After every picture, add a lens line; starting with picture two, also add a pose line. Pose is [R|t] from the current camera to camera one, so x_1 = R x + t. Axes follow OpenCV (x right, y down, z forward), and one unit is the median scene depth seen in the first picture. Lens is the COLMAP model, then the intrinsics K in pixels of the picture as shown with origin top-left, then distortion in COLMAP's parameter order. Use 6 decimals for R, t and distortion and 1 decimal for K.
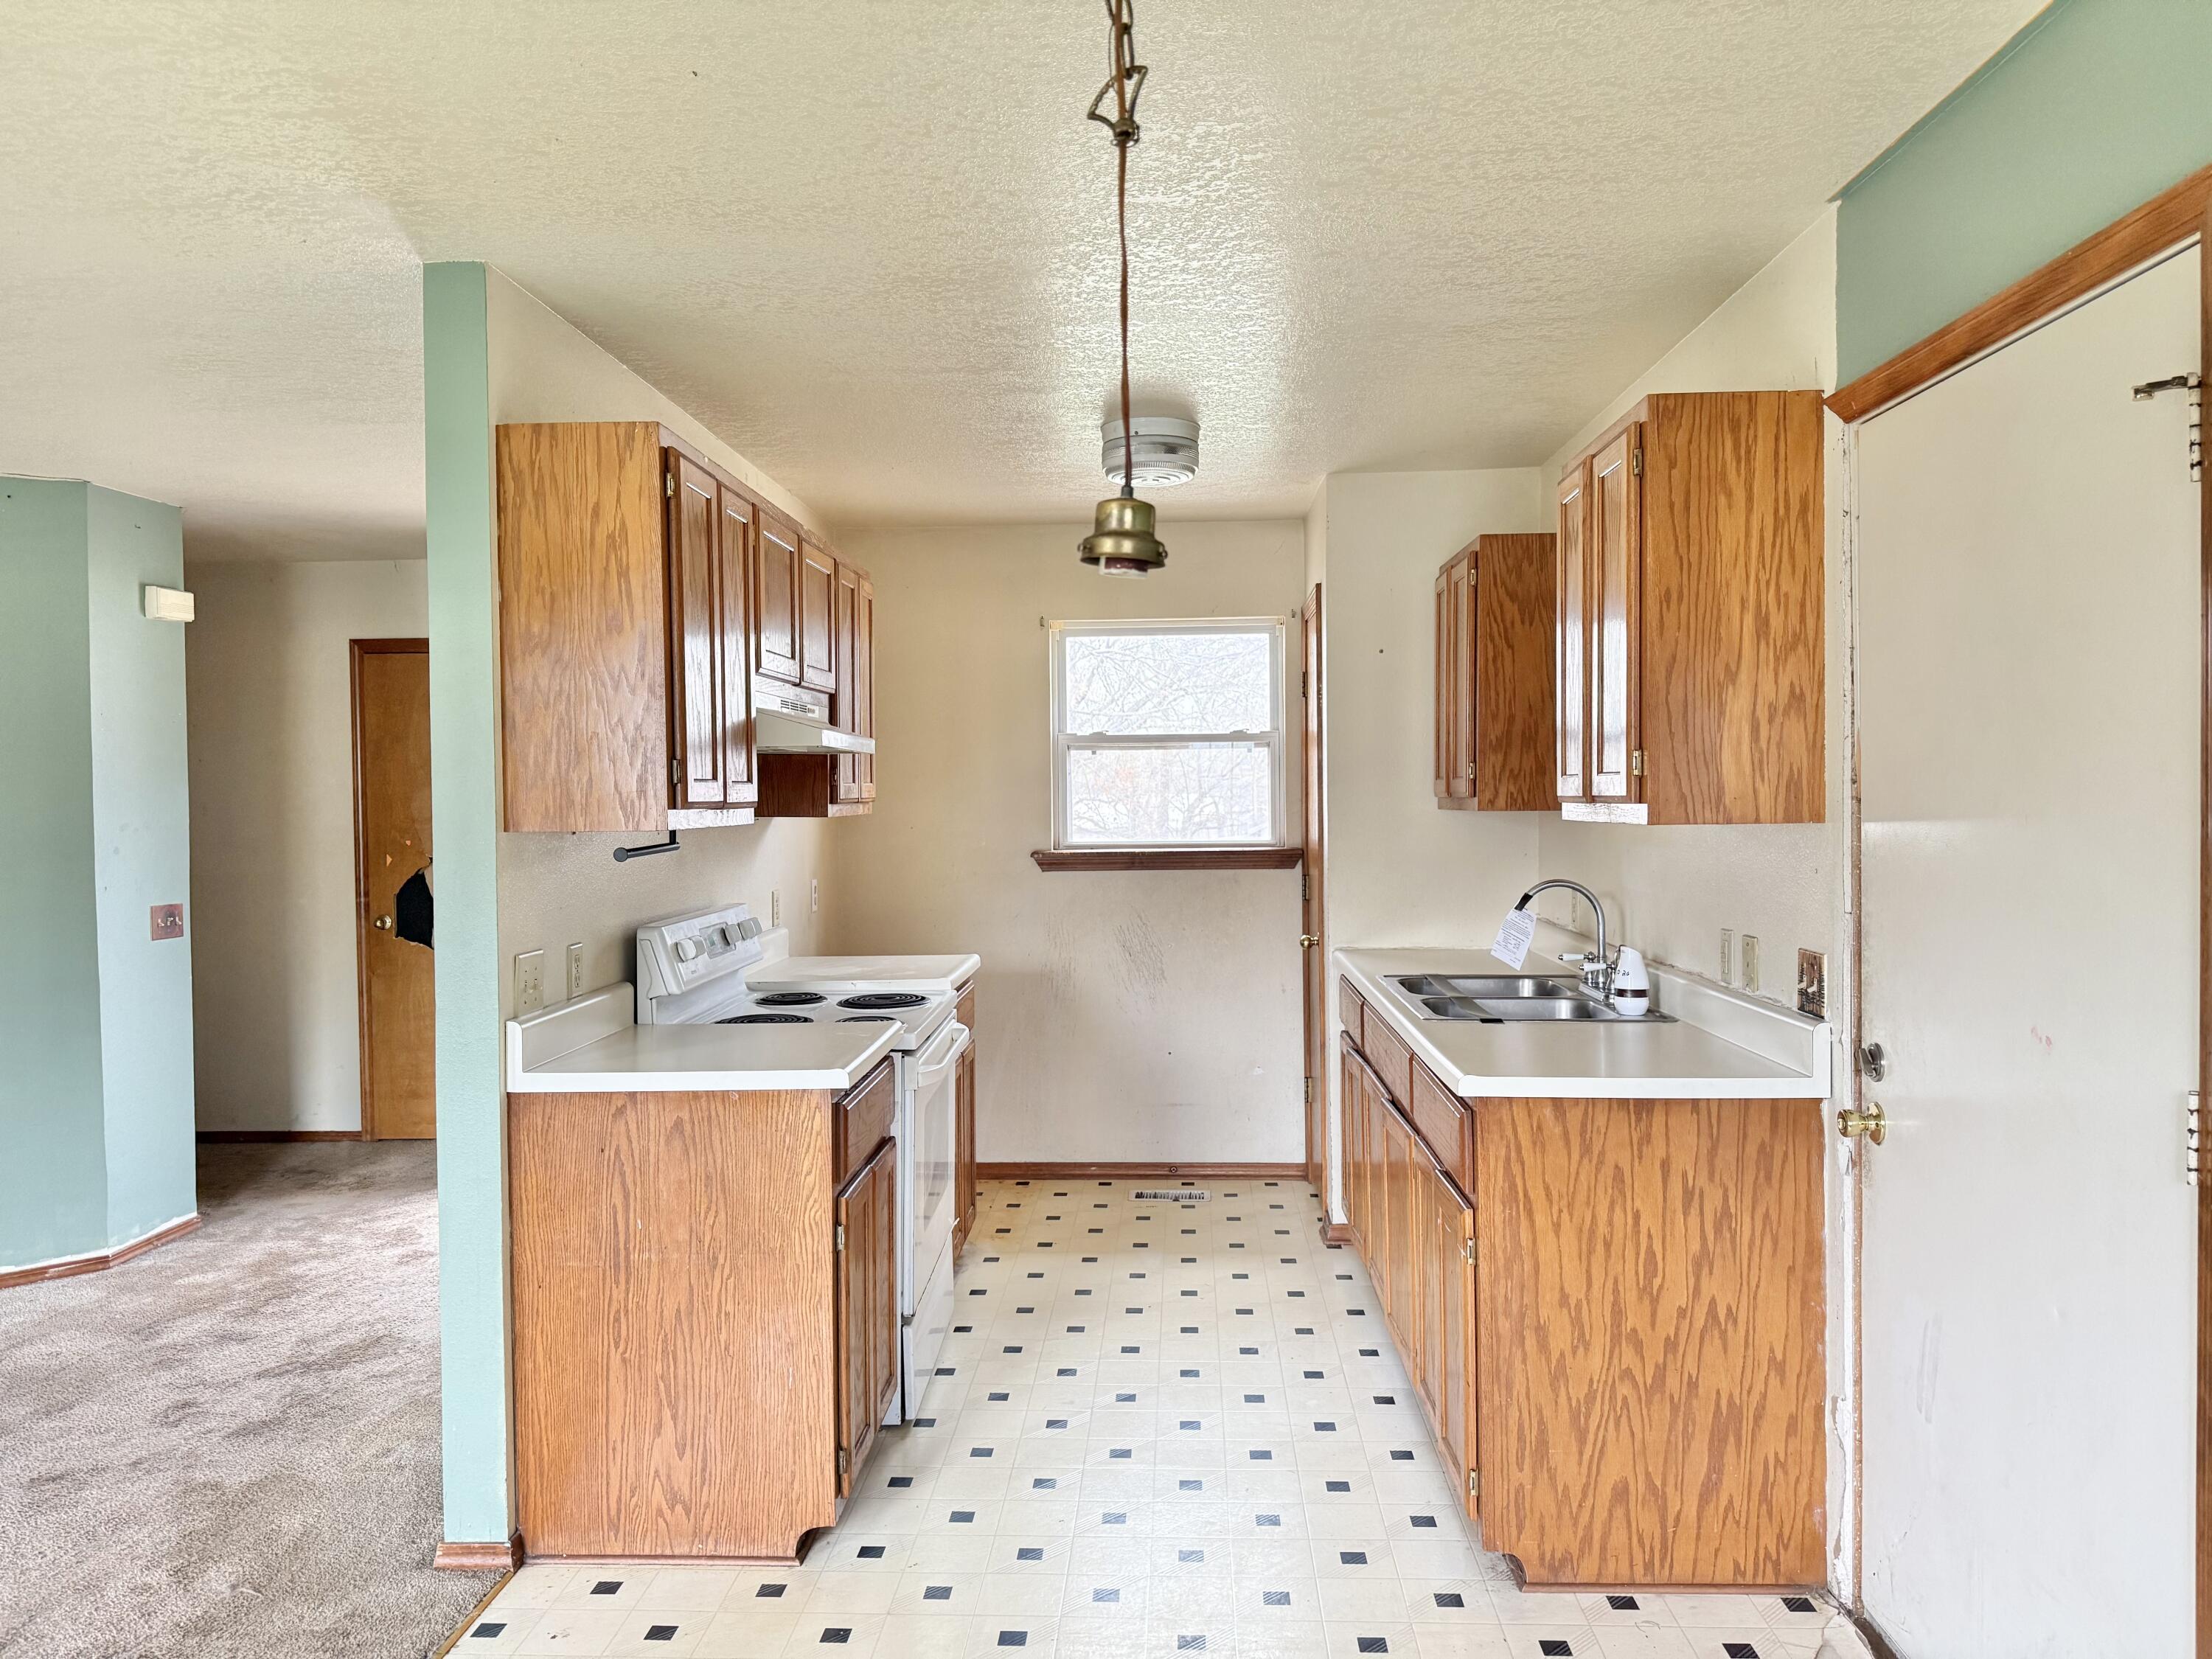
lens RADIAL K [[1574.1, 0, 1092.2], [0, 1574.1, 825.6], [0, 0, 1]] dist [0.060785, -0.063427]
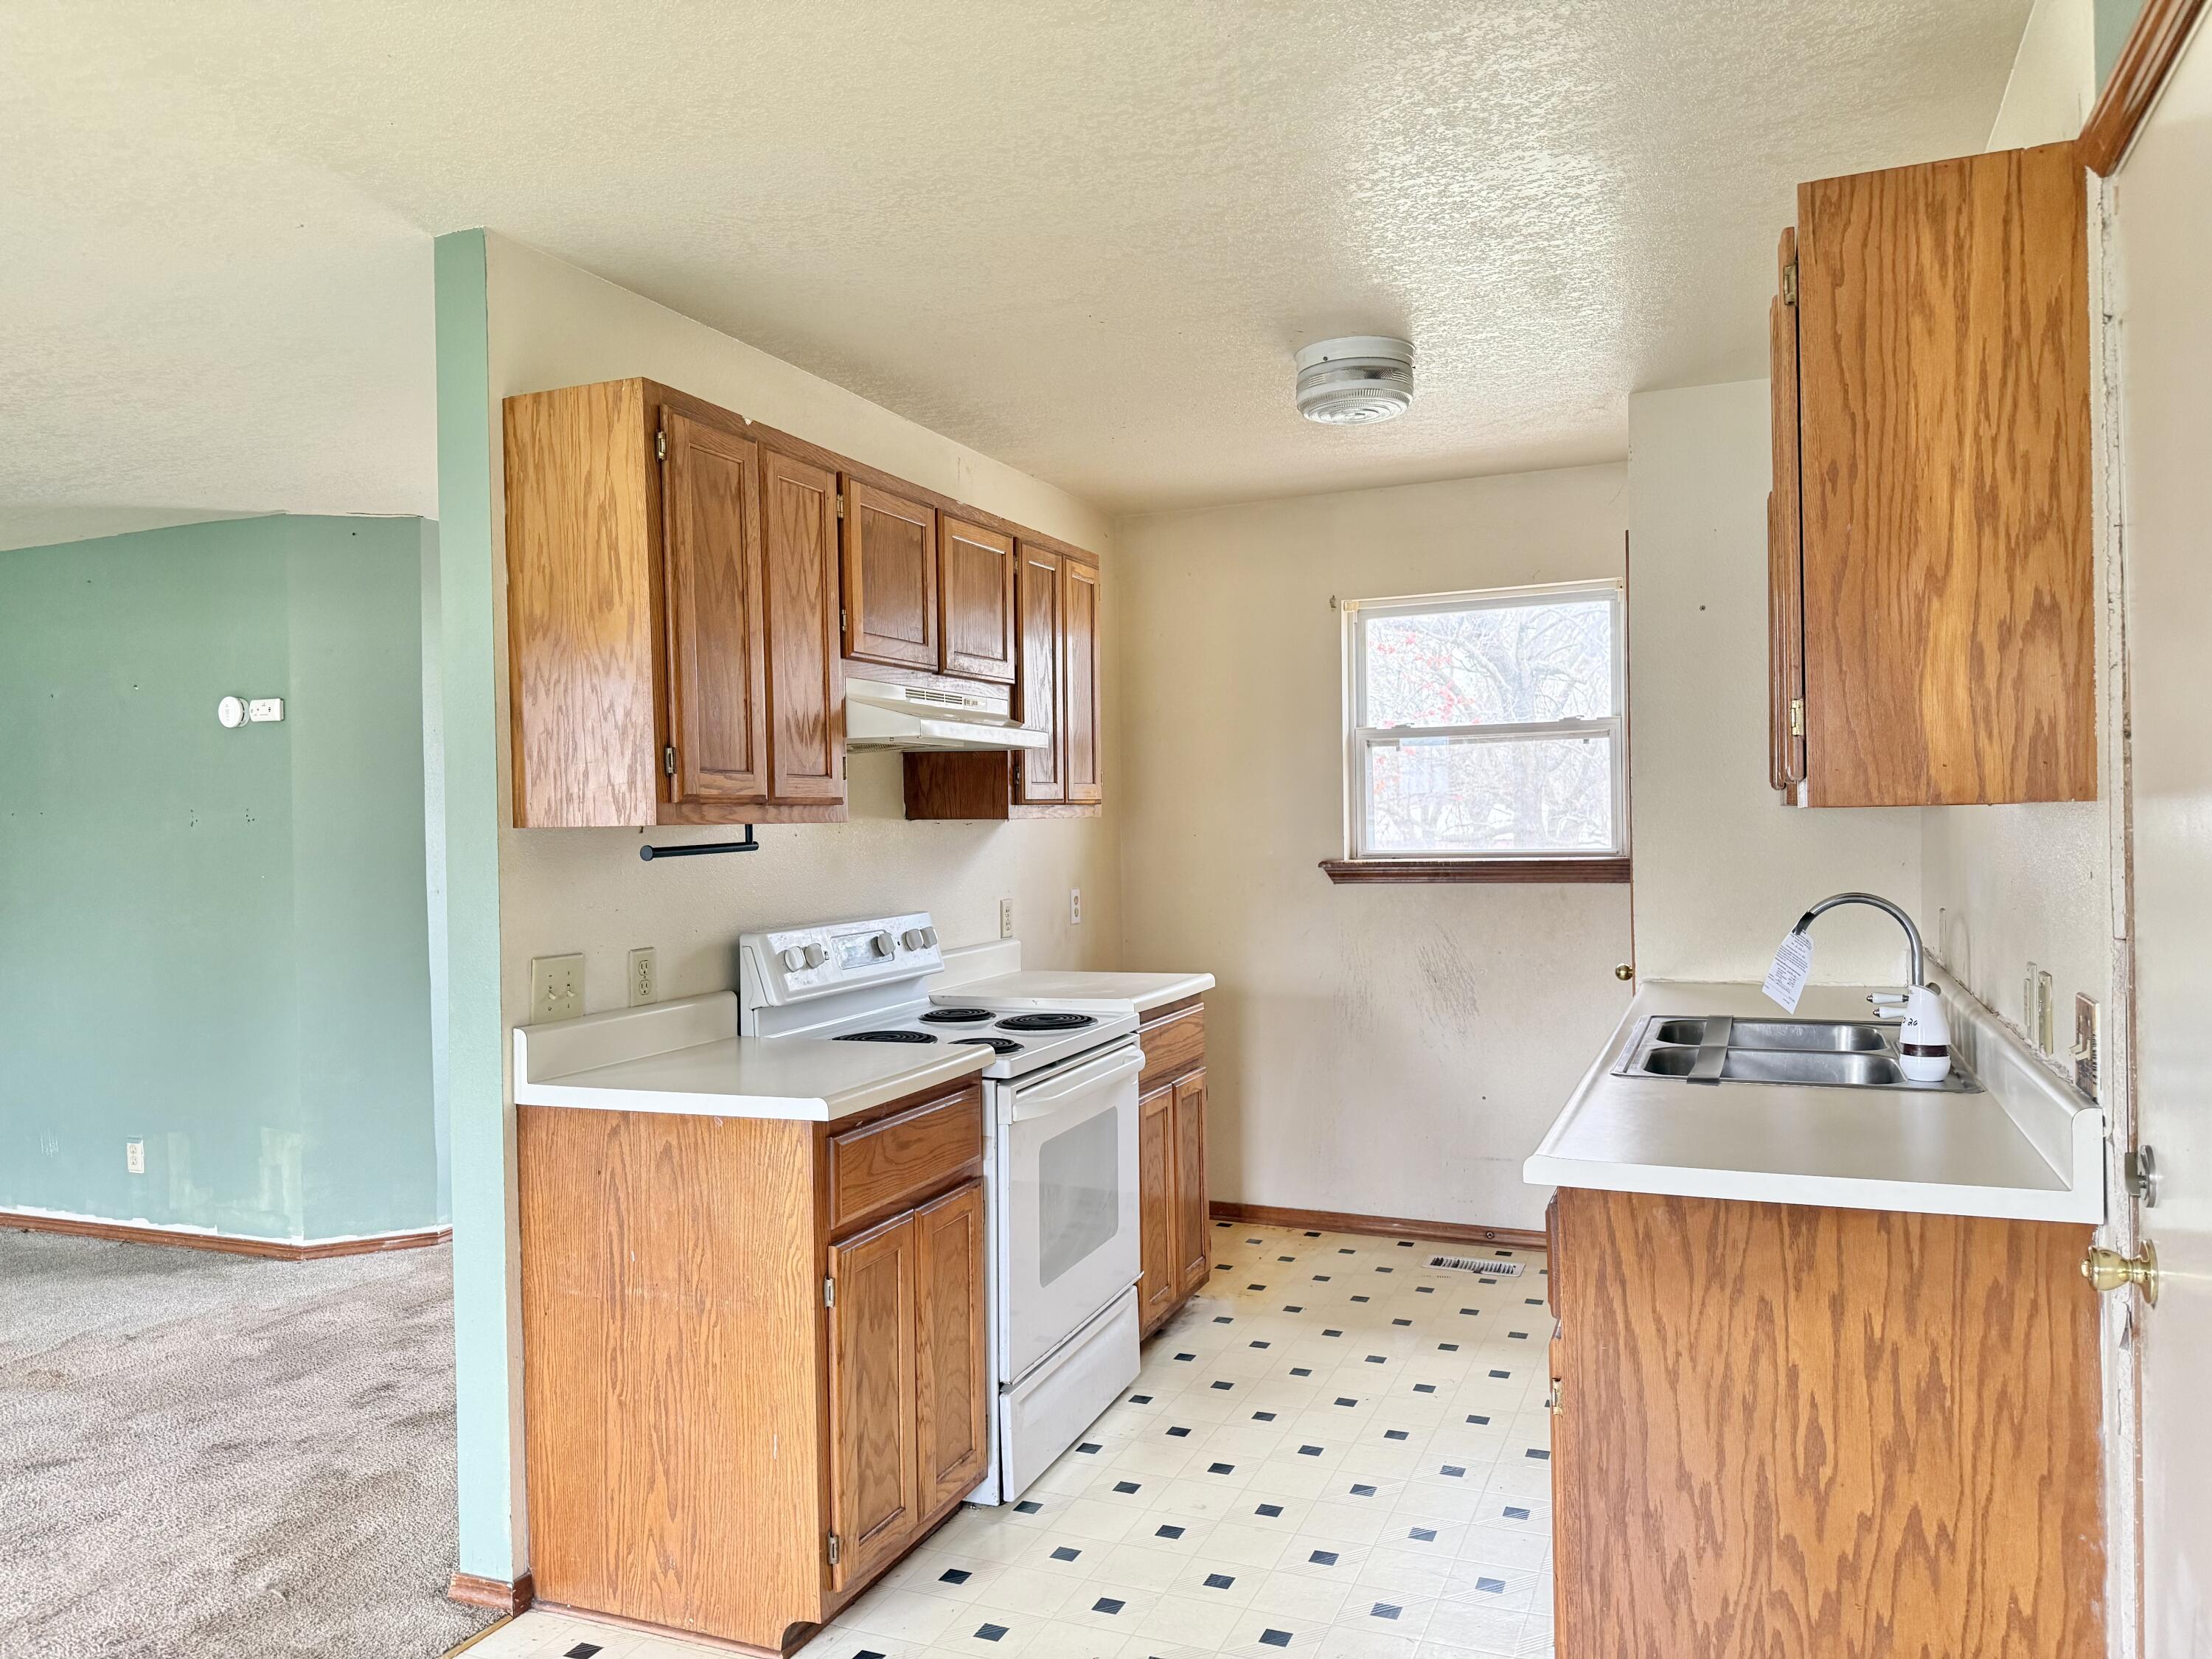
lens RADIAL K [[1574.1, 0, 1099.5], [0, 1574.1, 834.0], [0, 0, 1]] dist [0.060785, -0.063427]
pose [[0.939845, -0.003501, -0.341582, 0.281421], [0.000716, 0.999965, -0.008279, 0.015945], [0.341600, 0.007537, 0.939815, 0.230915]]
